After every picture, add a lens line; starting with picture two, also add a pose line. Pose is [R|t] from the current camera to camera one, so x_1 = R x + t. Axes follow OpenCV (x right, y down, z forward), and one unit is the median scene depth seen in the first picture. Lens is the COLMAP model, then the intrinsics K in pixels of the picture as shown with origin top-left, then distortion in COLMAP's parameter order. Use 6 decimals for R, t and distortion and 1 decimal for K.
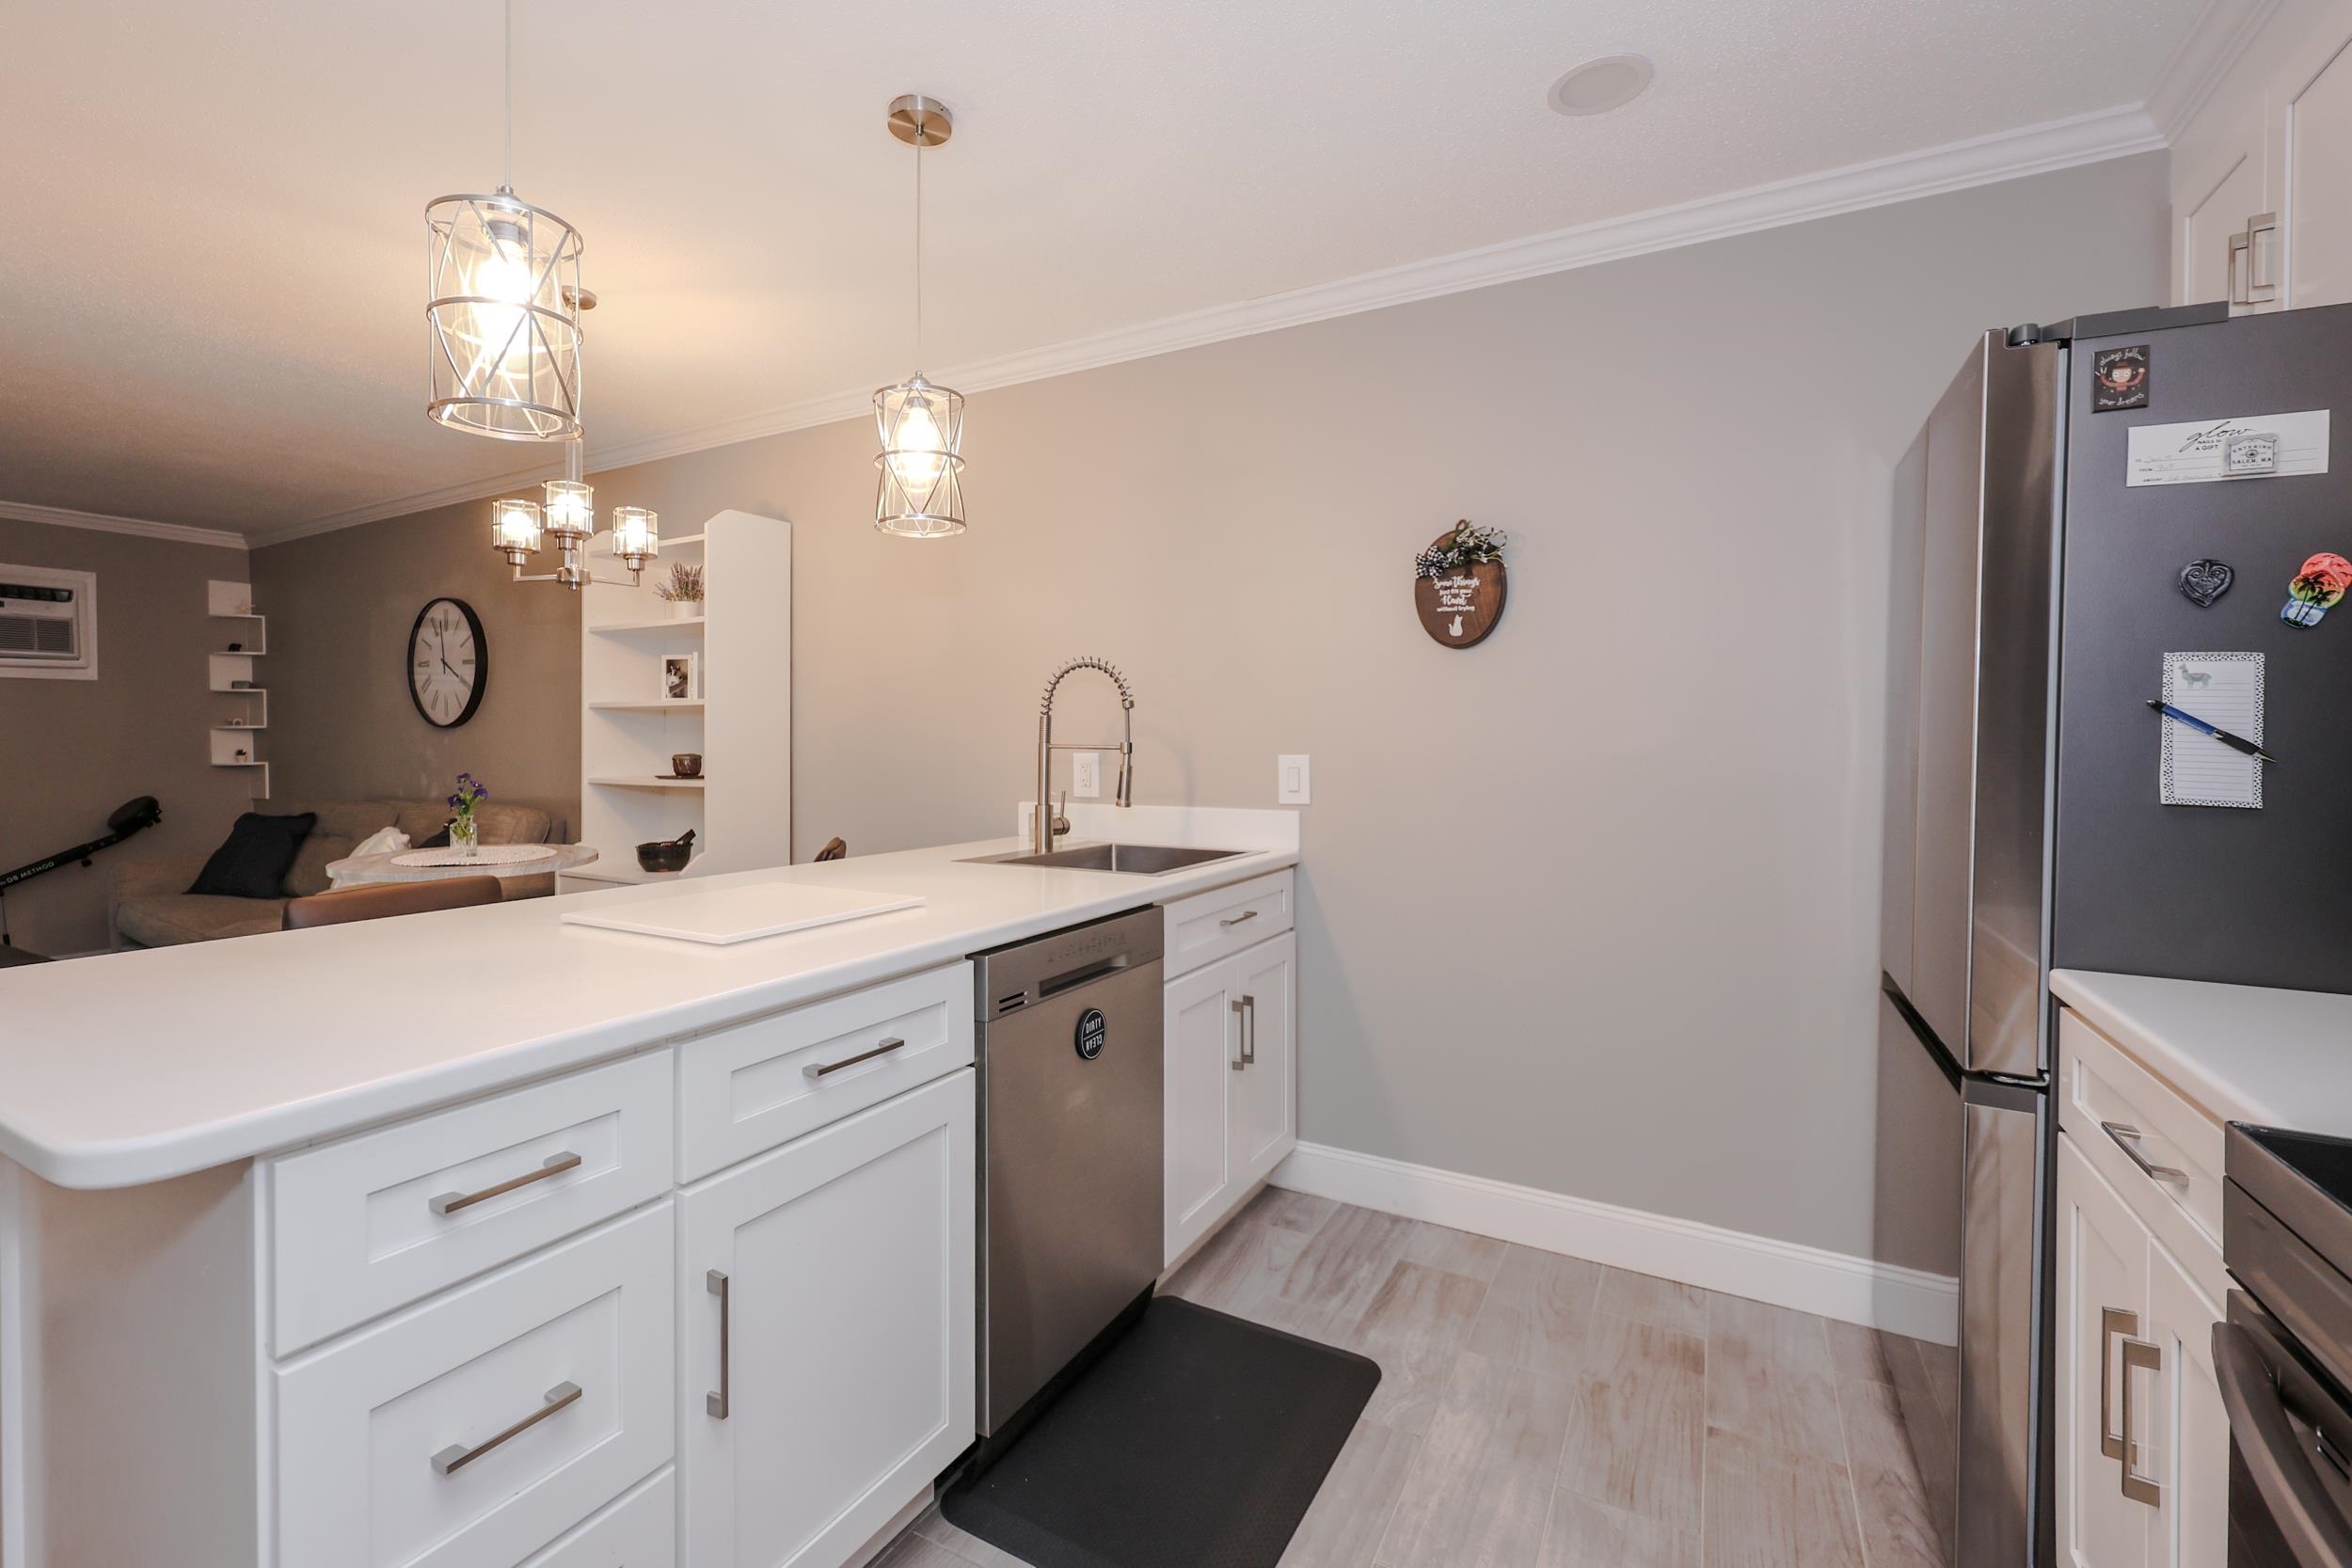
lens RADIAL K [[1027.6, 0, 1103.2], [0, 1027.6, 749.6], [0, 0, 1]] dist [0.003658, -0.001904]
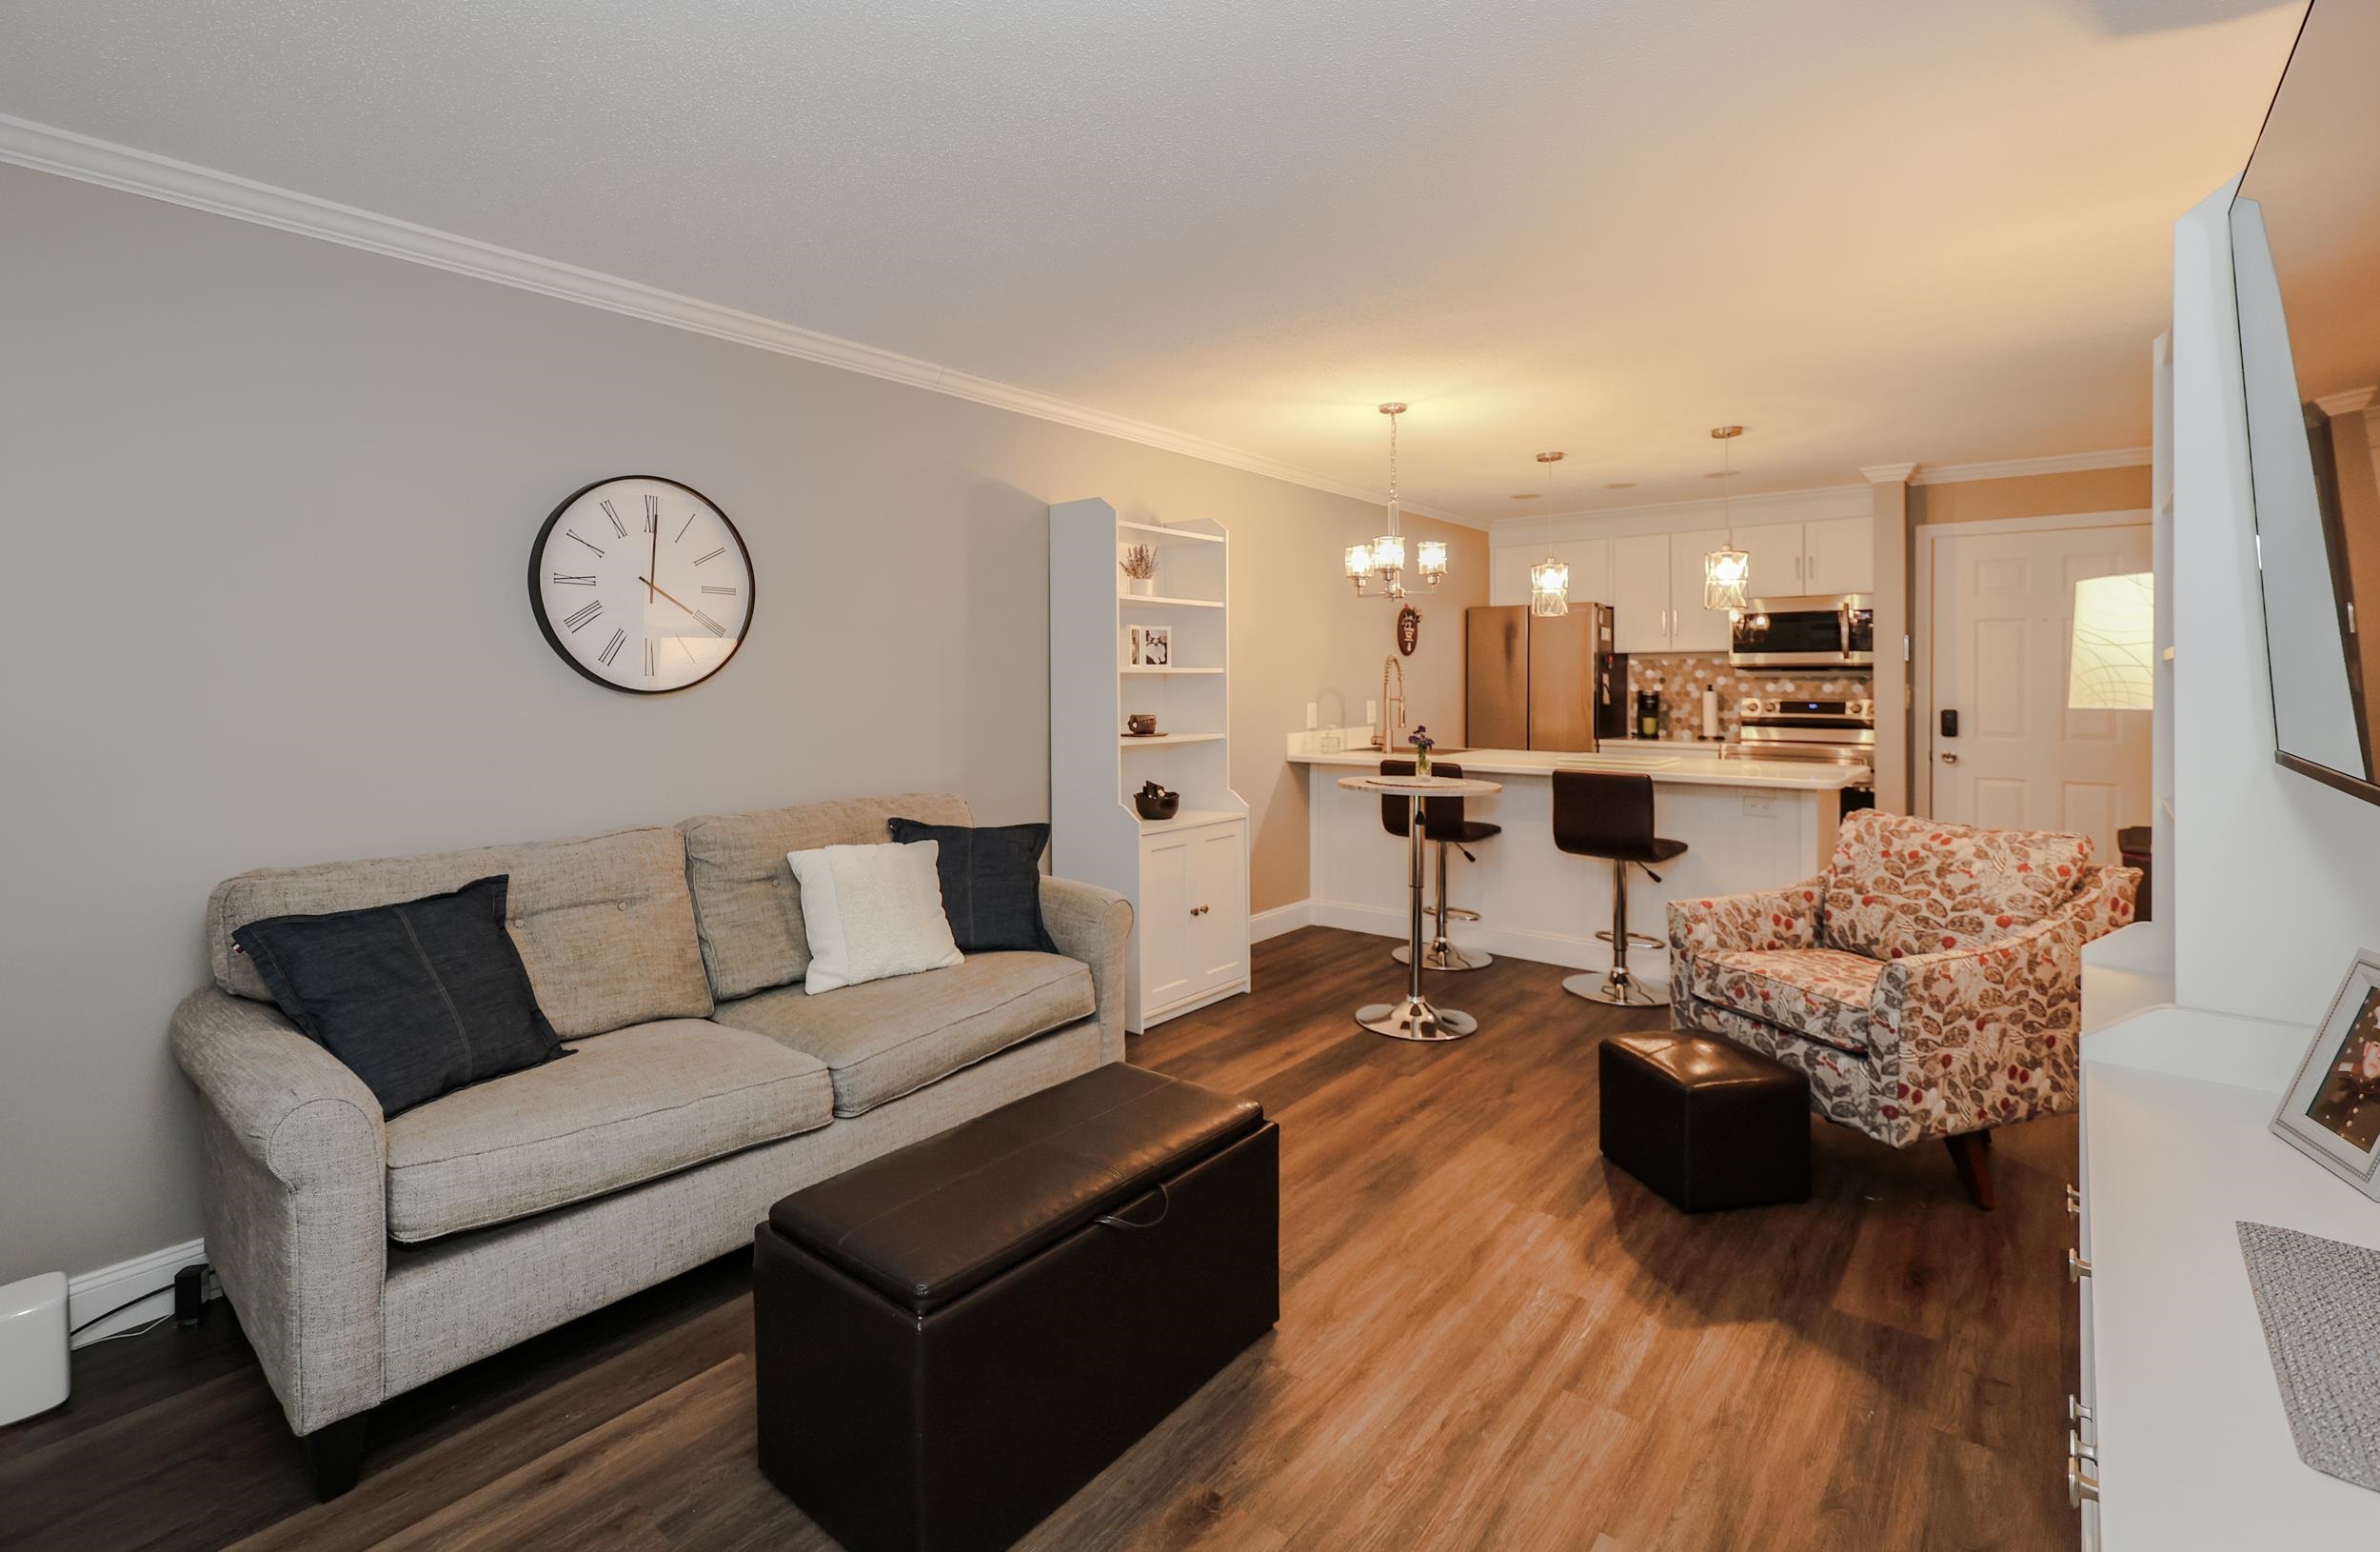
lens RADIAL K [[1114.3, 0, 1157.7], [0, 1114.3, 685.8], [0, 0, 1]] dist [0.014067, 0.000051]
pose [[0.150364, -0.011475, 0.988564, -2.365812], [0.011707, 0.999883, 0.009825, -0.057895], [-0.988561, 0.010095, 0.150481, 1.188082]]
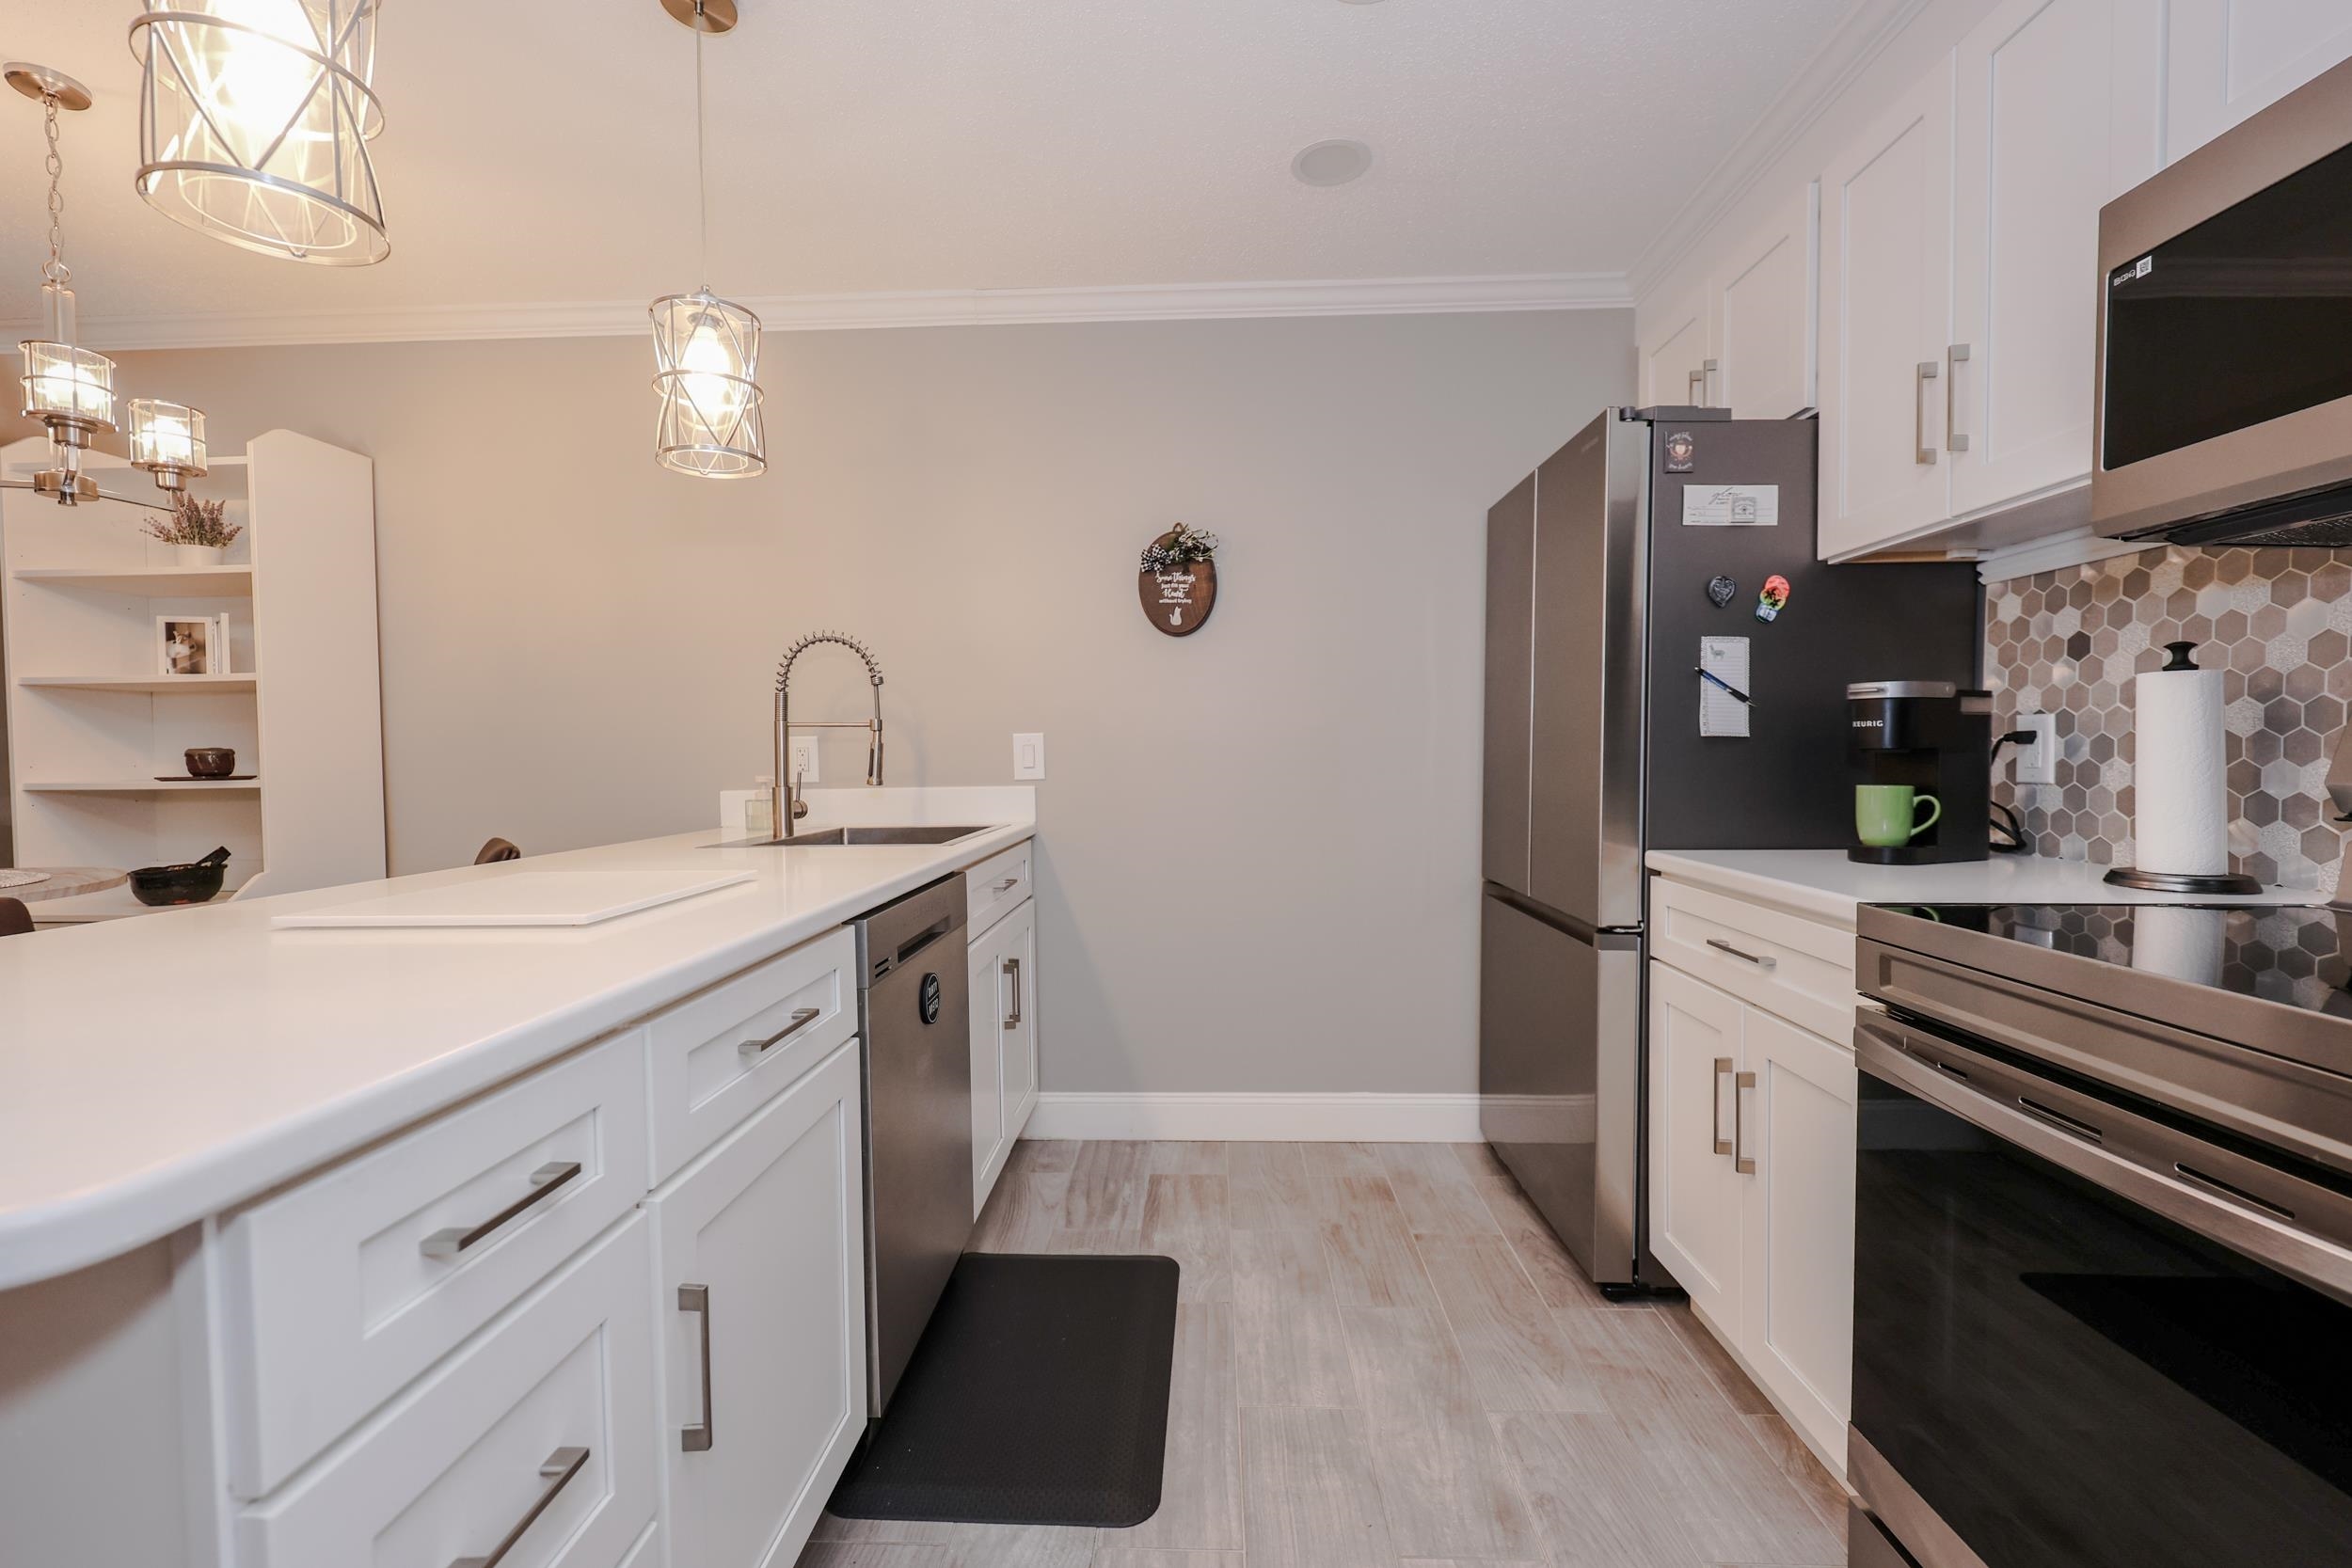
lens RADIAL K [[975.3, 0, 1174.8], [0, 975.3, 779.7], [0, 0, 1]] dist [0.005154, -0.001651]
pose [[0.883684, -0.029085, 0.467179, -0.168158], [0.018674, 0.999464, 0.026900, 0.031813], [-0.467711, -0.015047, 0.883753, 0.042858]]
